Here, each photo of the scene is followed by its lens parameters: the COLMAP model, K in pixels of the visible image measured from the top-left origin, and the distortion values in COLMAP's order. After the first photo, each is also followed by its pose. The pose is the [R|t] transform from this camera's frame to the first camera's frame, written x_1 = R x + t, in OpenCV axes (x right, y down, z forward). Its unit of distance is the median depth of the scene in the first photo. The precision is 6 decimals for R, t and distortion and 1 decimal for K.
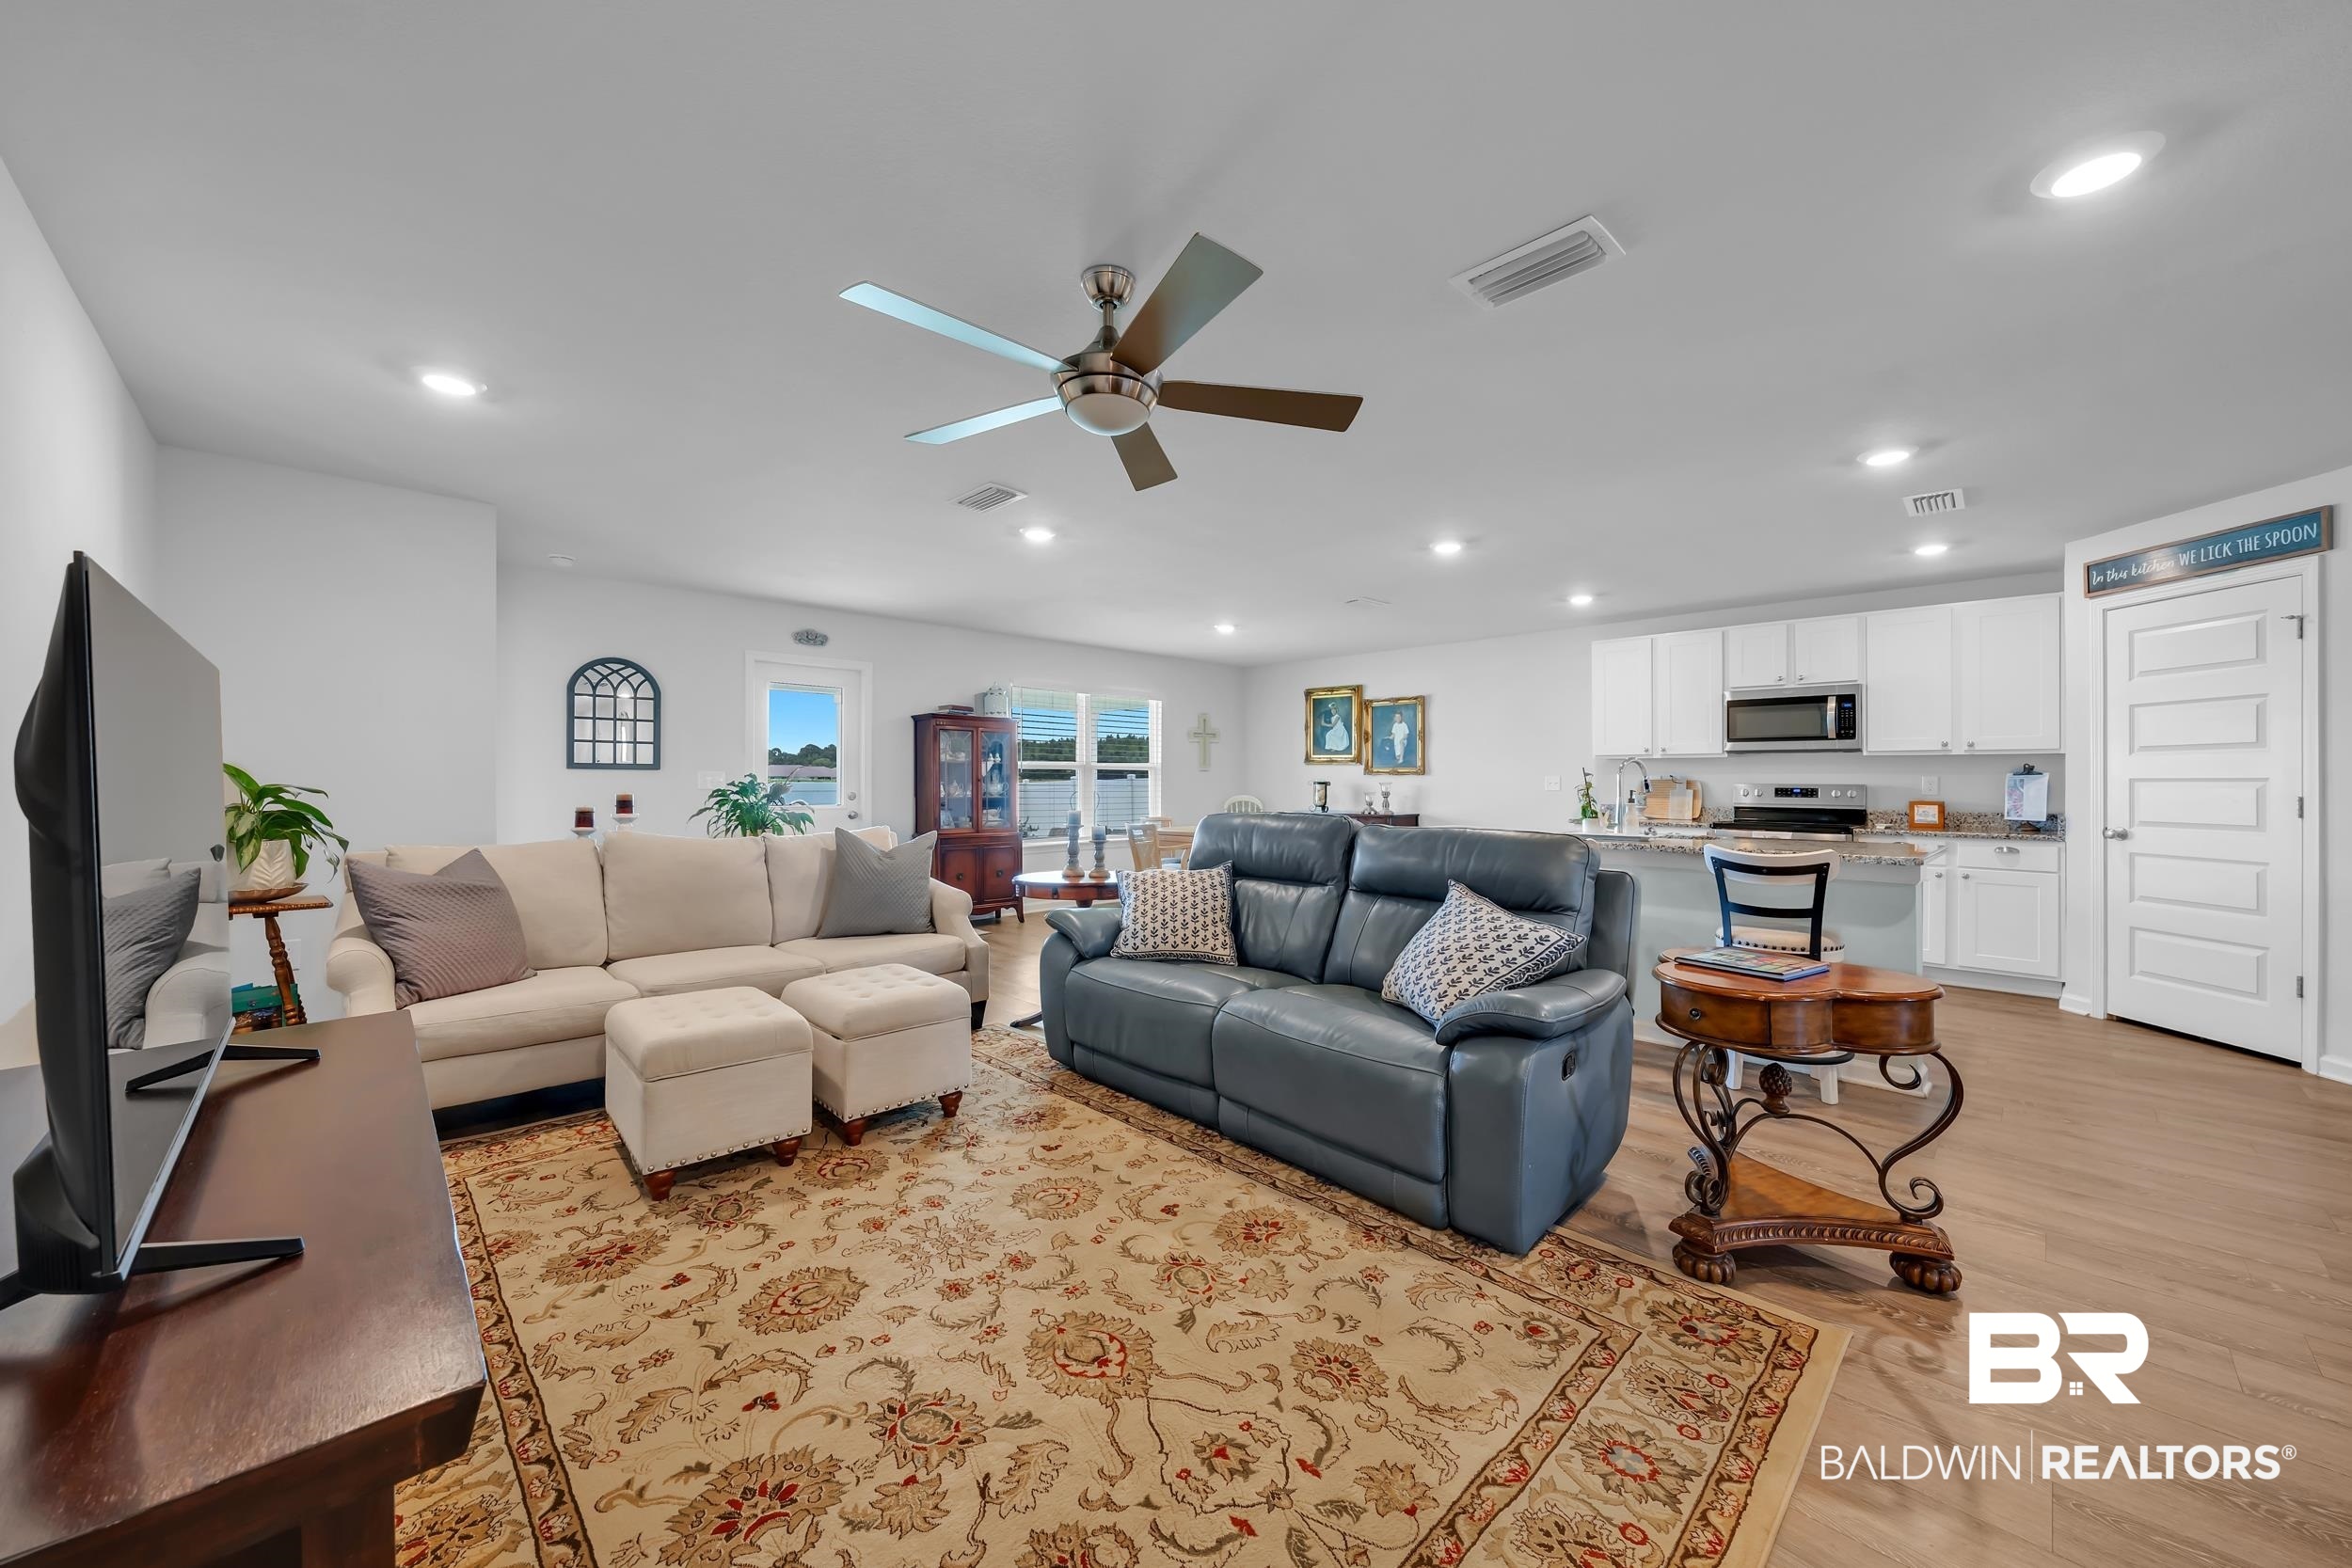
lens RADIAL K [[870.0, 0, 1185.8], [0, 870.0, 782.8], [0, 0, 1]] dist [-0.003726, -0.000161]
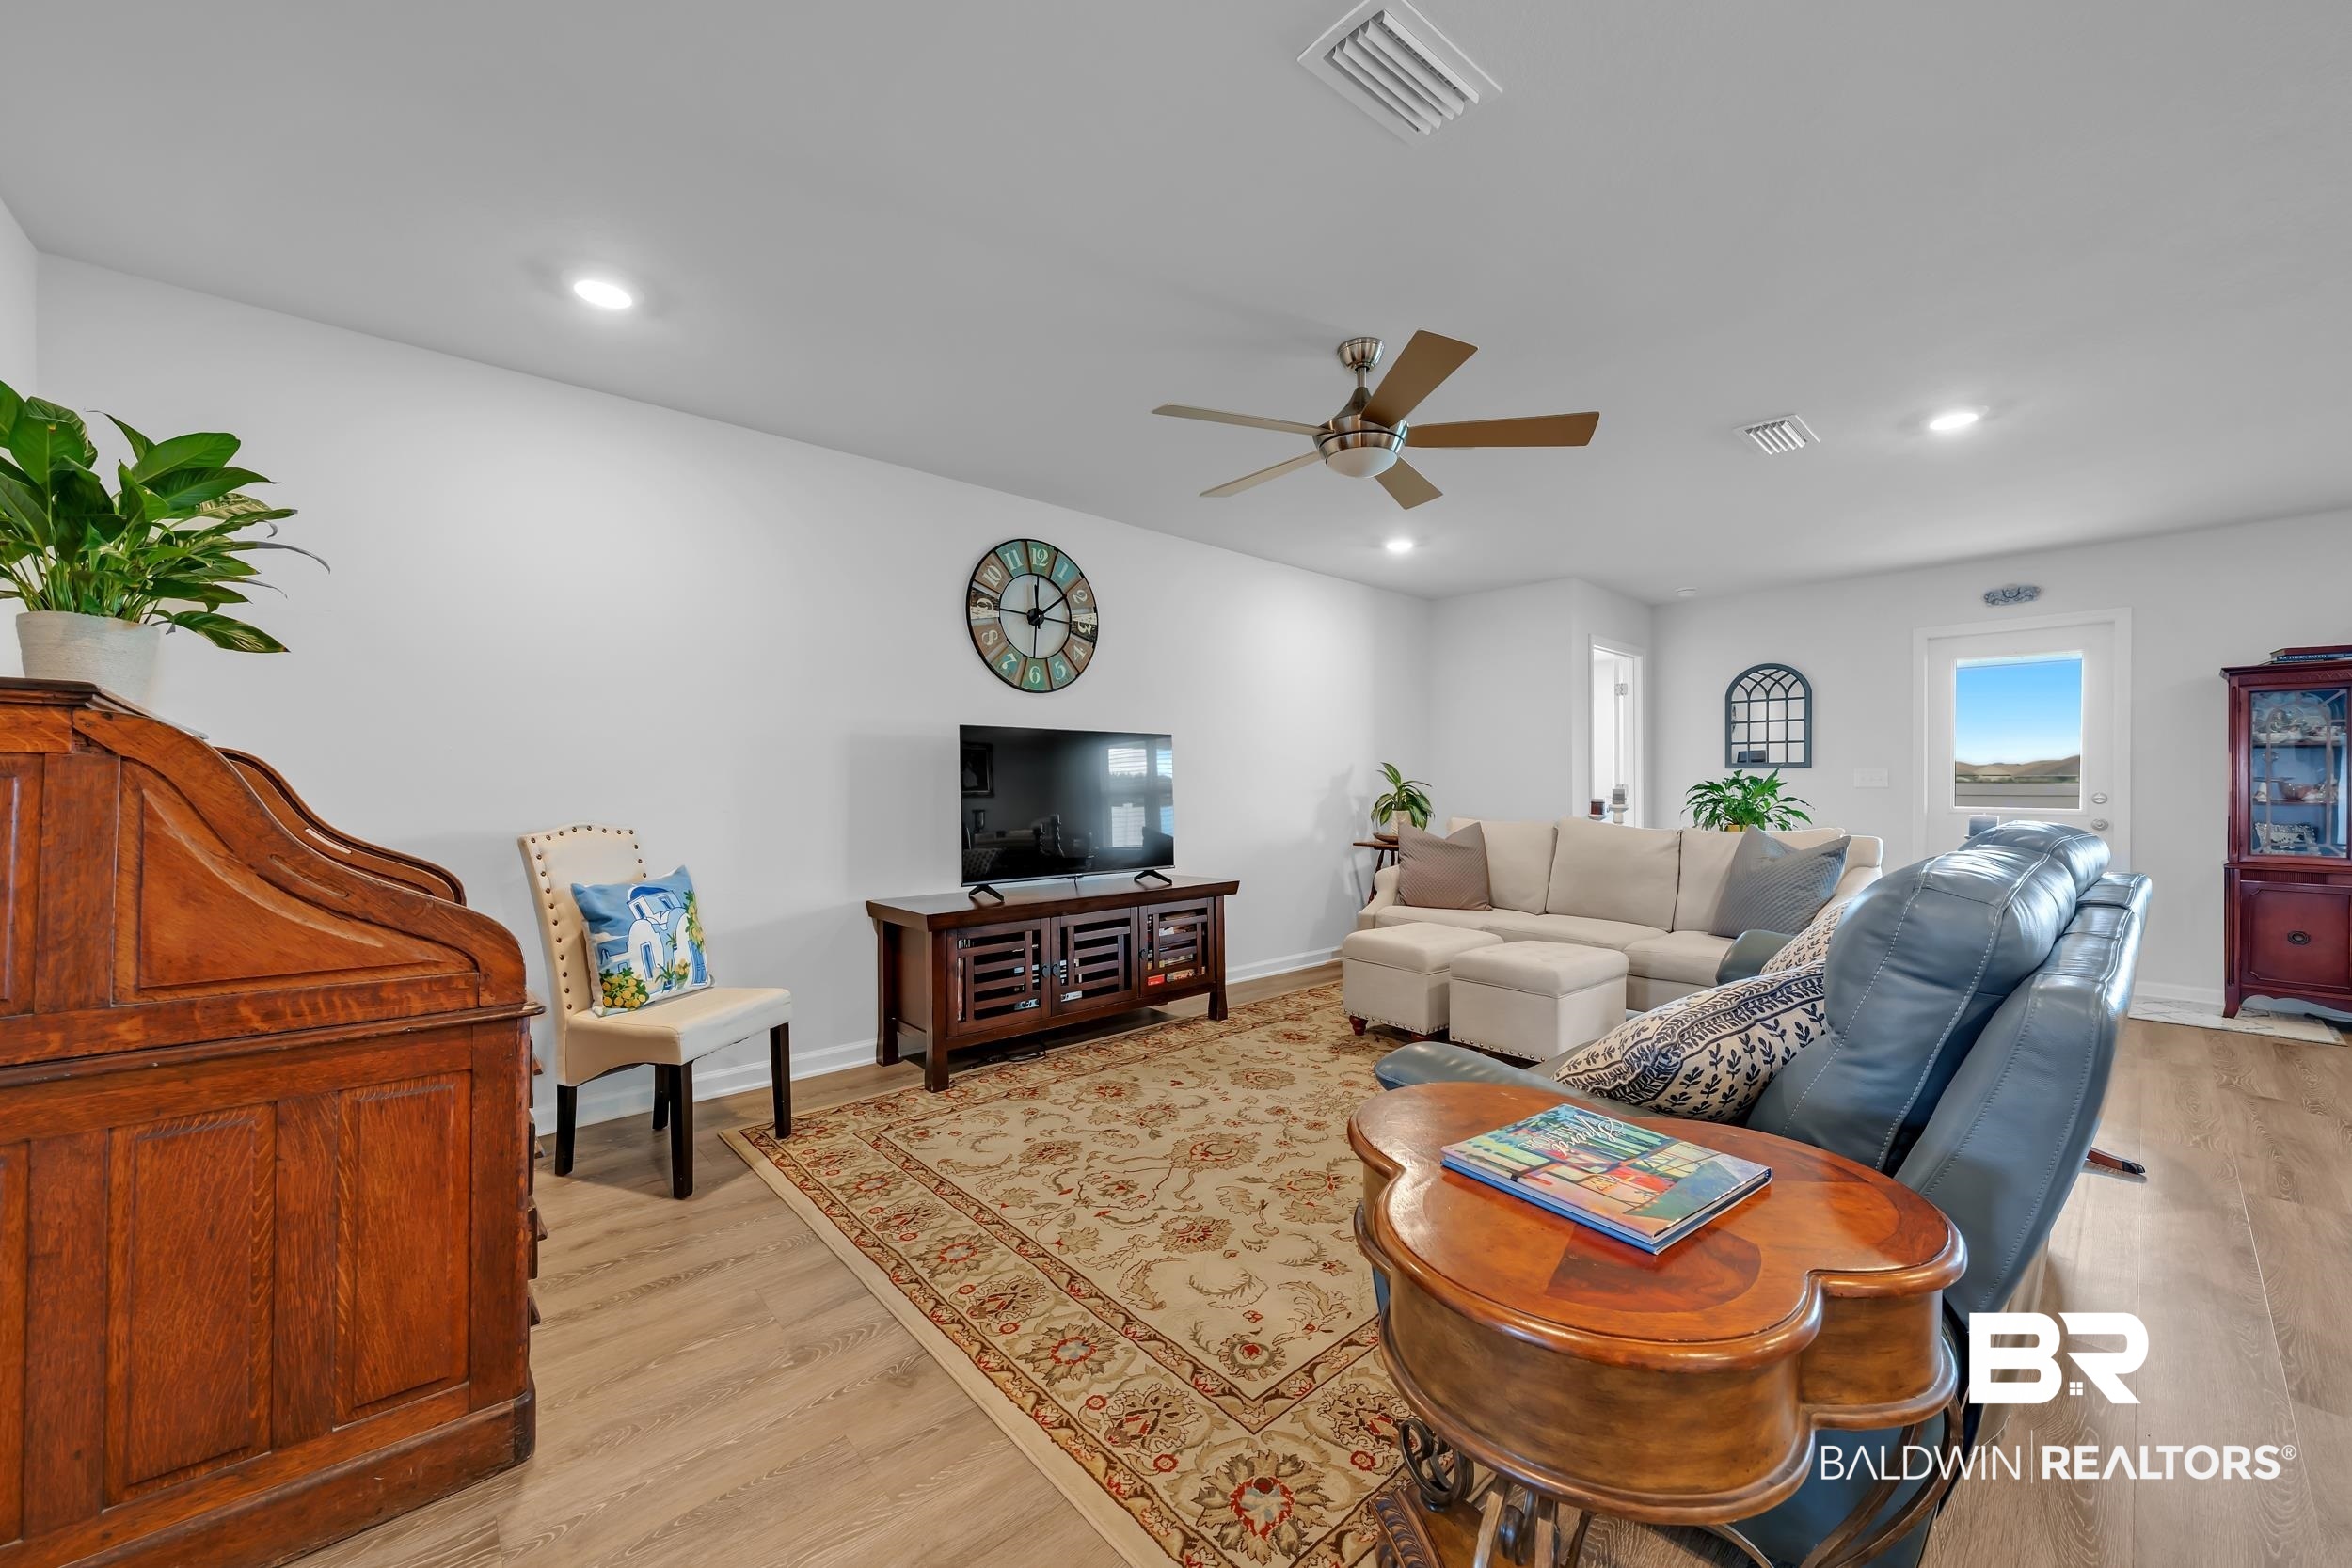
lens RADIAL K [[910.8, 0, 1186.3], [0, 910.8, 786.4], [0, 0, 1]] dist [0.000624, -0.000098]
pose [[-0.062393, -0.002058, -0.998050, 1.300448], [-0.002926, 0.999994, -0.001879, 0.027775], [0.998047, 0.002803, -0.062399, 0.930915]]
